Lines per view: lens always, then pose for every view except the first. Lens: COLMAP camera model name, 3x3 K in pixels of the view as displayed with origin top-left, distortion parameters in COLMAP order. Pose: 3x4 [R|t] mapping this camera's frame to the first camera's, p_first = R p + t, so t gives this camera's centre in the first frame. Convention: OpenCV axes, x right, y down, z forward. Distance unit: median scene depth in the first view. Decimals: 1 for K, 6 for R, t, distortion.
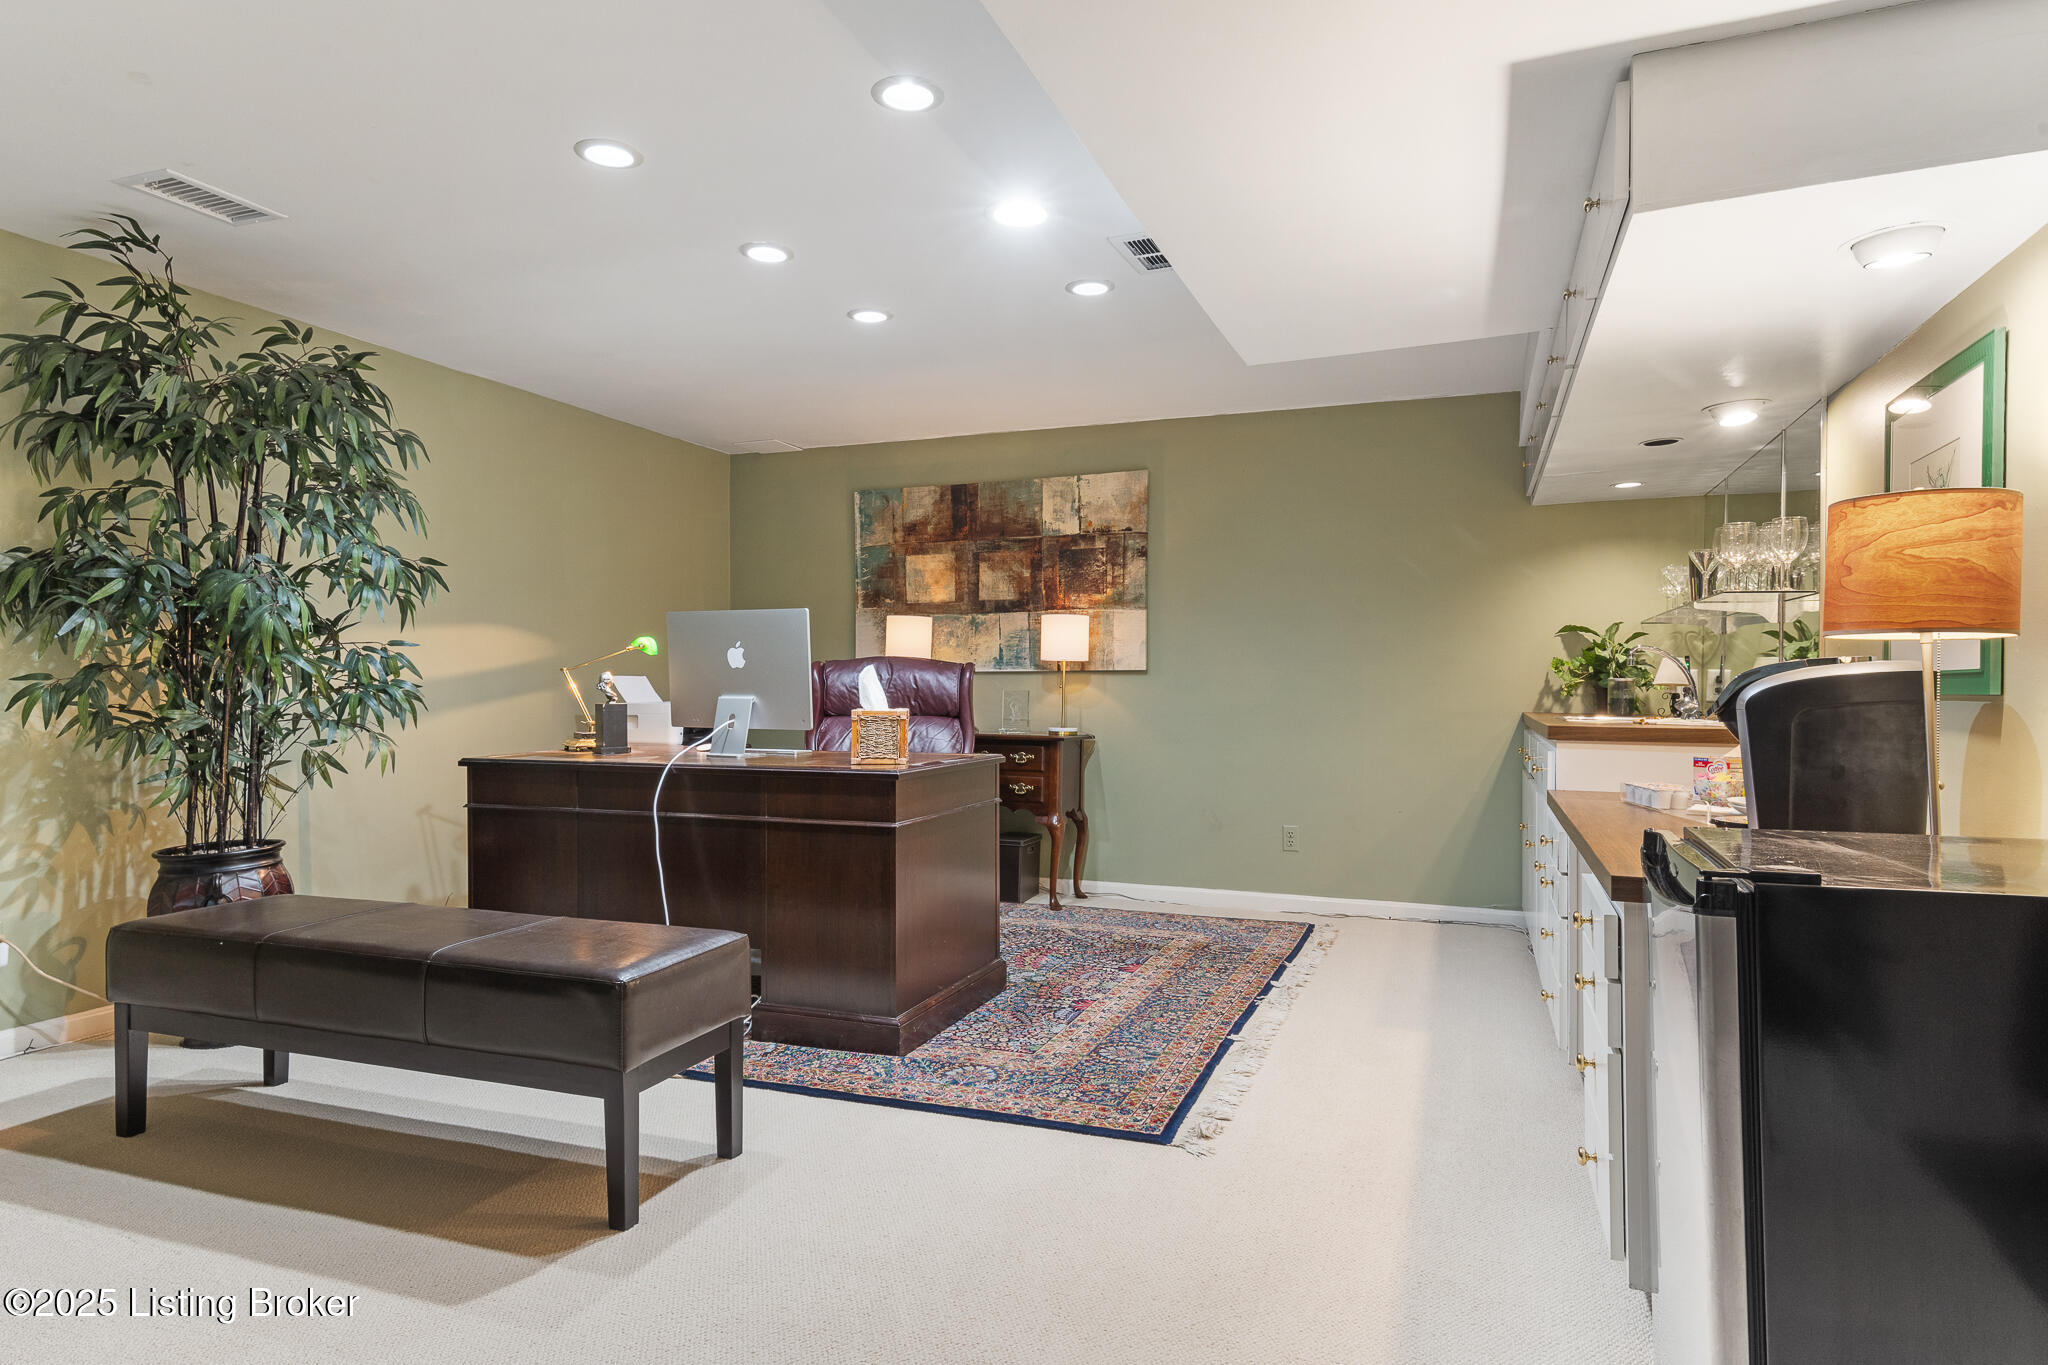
lens RADIAL K [[1168.6, 0, 1026.3], [0, 1168.6, 673.1], [0, 0, 1]] dist [0.032306, 0.000543]
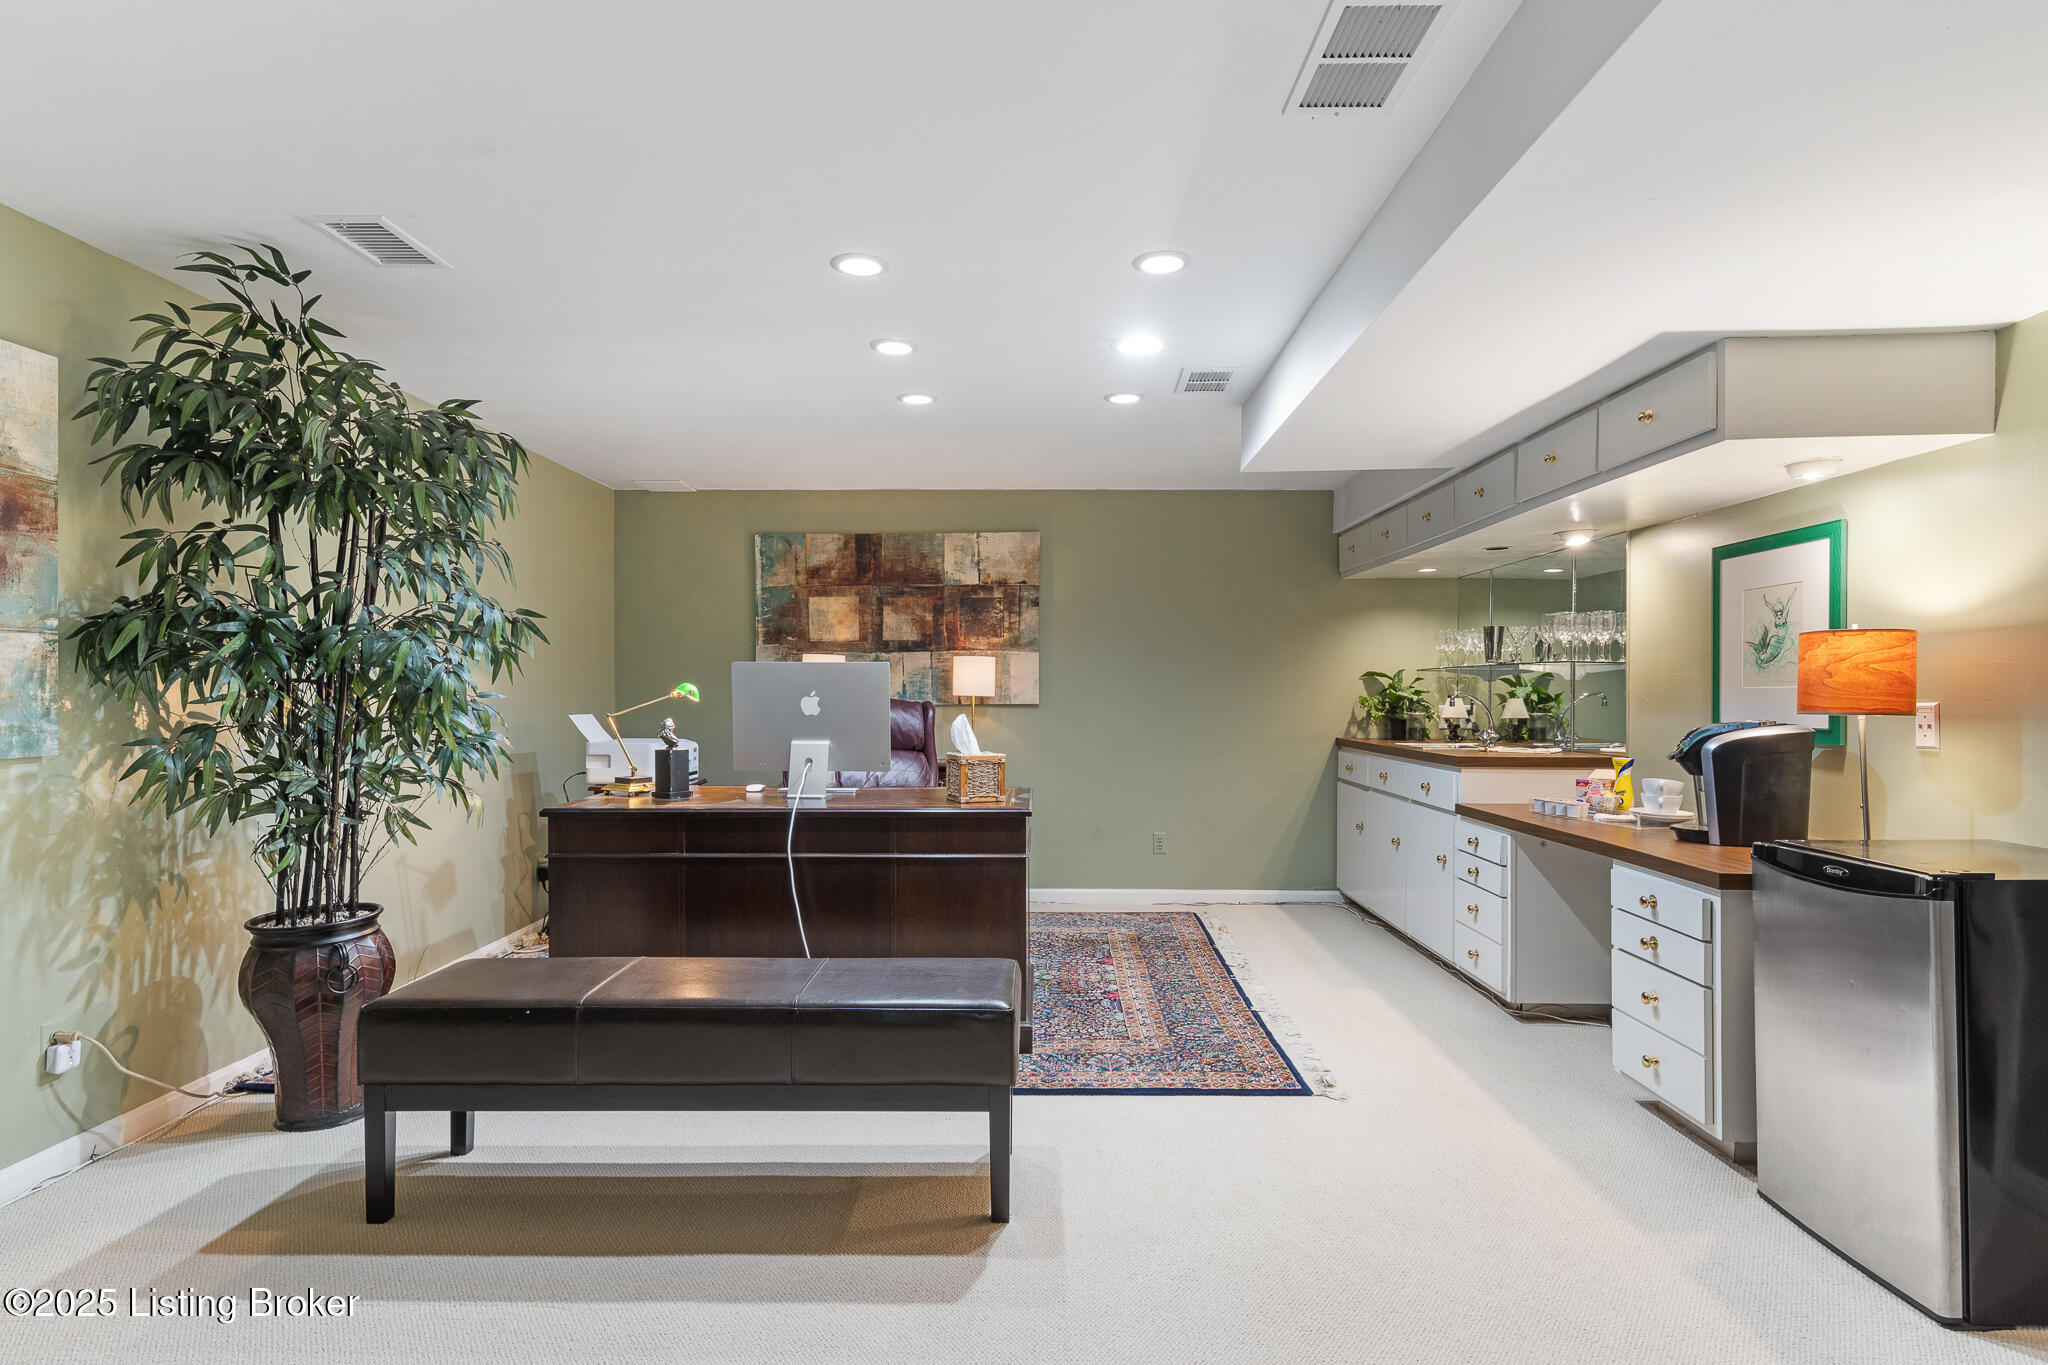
lens RADIAL K [[1081.0, 0, 1024.0], [0, 1081.0, 682.5], [0, 0, 1]] dist [0.022013, -0.000239]
pose [[0.938447, 0.002033, 0.345417, -0.448999], [-0.002557, 0.999996, 0.001062, -0.039893], [-0.345413, -0.001879, 0.938449, -0.006482]]
